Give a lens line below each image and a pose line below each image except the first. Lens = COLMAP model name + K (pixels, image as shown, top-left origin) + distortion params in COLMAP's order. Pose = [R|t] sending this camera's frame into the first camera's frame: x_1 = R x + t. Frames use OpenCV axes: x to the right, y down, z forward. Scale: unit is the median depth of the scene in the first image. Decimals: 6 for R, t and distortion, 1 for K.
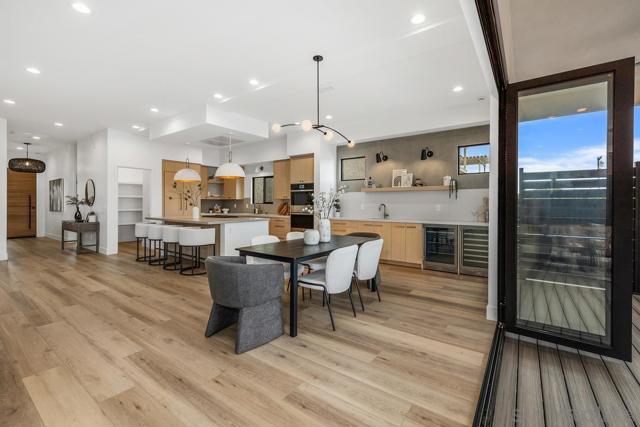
lens RADIAL K [[278.5, 0, 320.9], [0, 278.5, 204.8], [0, 0, 1]] dist [0.003229, 0.000248]
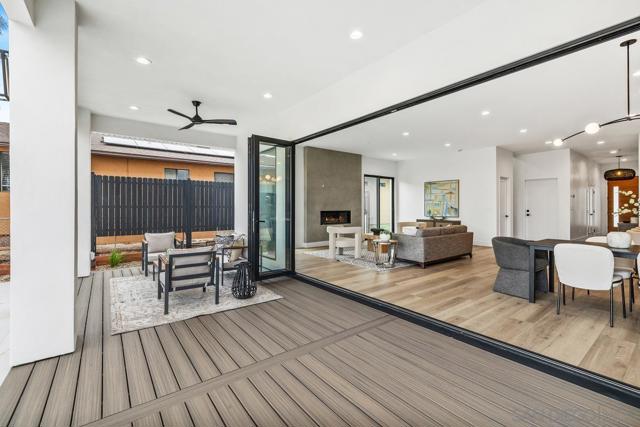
lens RADIAL K [[278.5, 0, 320.9], [0, 278.5, 204.8], [0, 0, 1]] dist [0.003229, 0.000248]
pose [[-0.282192, -0.009621, -0.959310, 0.642837], [-0.004916, 0.999951, -0.008582, 0.006206], [0.959345, 0.002294, -0.282225, 0.172045]]
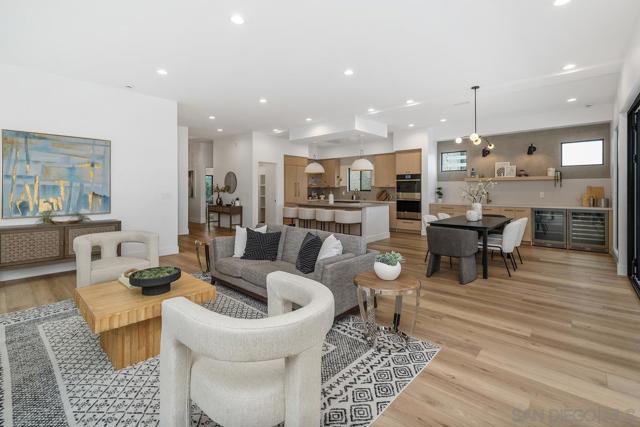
lens RADIAL K [[287.8, 0, 320.9], [0, 287.8, 188.6], [0, 0, 1]] dist [0.001207, 0.000040]
pose [[0.994888, -0.001746, -0.100969, -0.356991], [0.000704, 0.999946, -0.010355, -0.002837], [0.100981, 0.010231, 0.994836, -0.284965]]
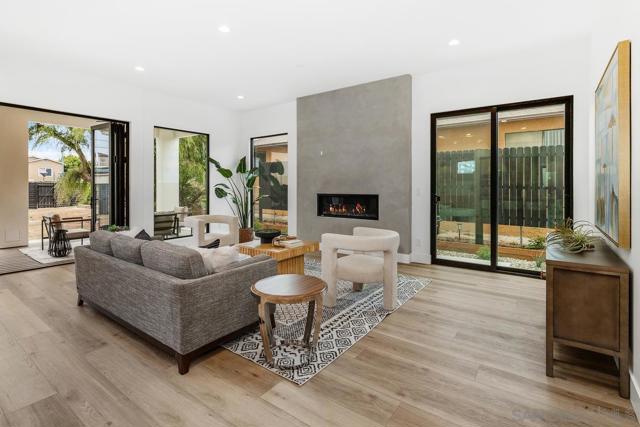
lens RADIAL K [[314.1, 0, 319.7], [0, 314.1, 184.6], [0, 0, 1]] dist [0.002475, -0.000035]
pose [[-0.999992, -0.002952, 0.002777, -0.726069], [-0.002940, 0.999986, 0.004421, -0.007414], [-0.002790, 0.004413, -0.999986, 0.772583]]
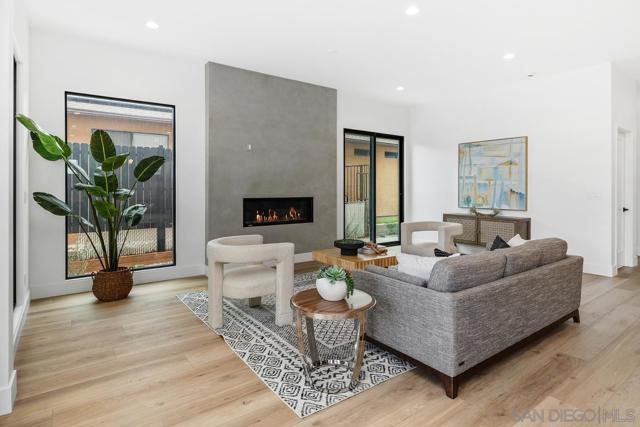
lens RADIAL K [[348.8, 0, 322.4], [0, 348.8, 190.1], [0, 0, 1]] dist [-0.006795, 0.000500]
pose [[-0.297807, 0.003534, -0.954619, 0.047152], [-0.006032, 0.999966, 0.005584, -0.001429], [0.954607, 0.007421, -0.297776, 0.214083]]
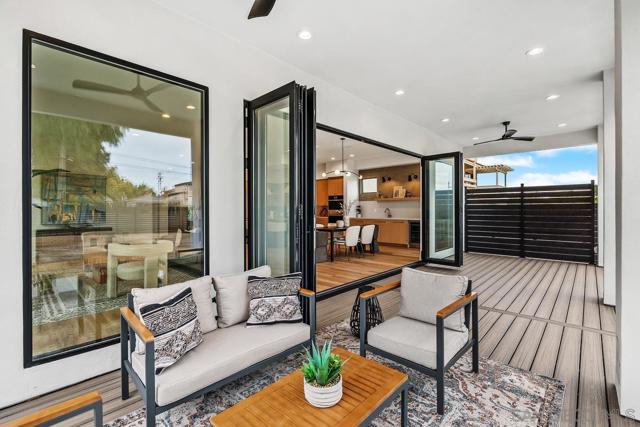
lens RADIAL K [[290.4, 0, 319.8], [0, 290.4, 204.9], [0, 0, 1]] dist [0.000033, -0.000004]
pose [[0.992139, -0.006911, -0.124949, 0.049665], [0.004303, 0.999767, -0.021131, 0.010152], [0.125066, 0.020427, 0.991938, -0.674912]]
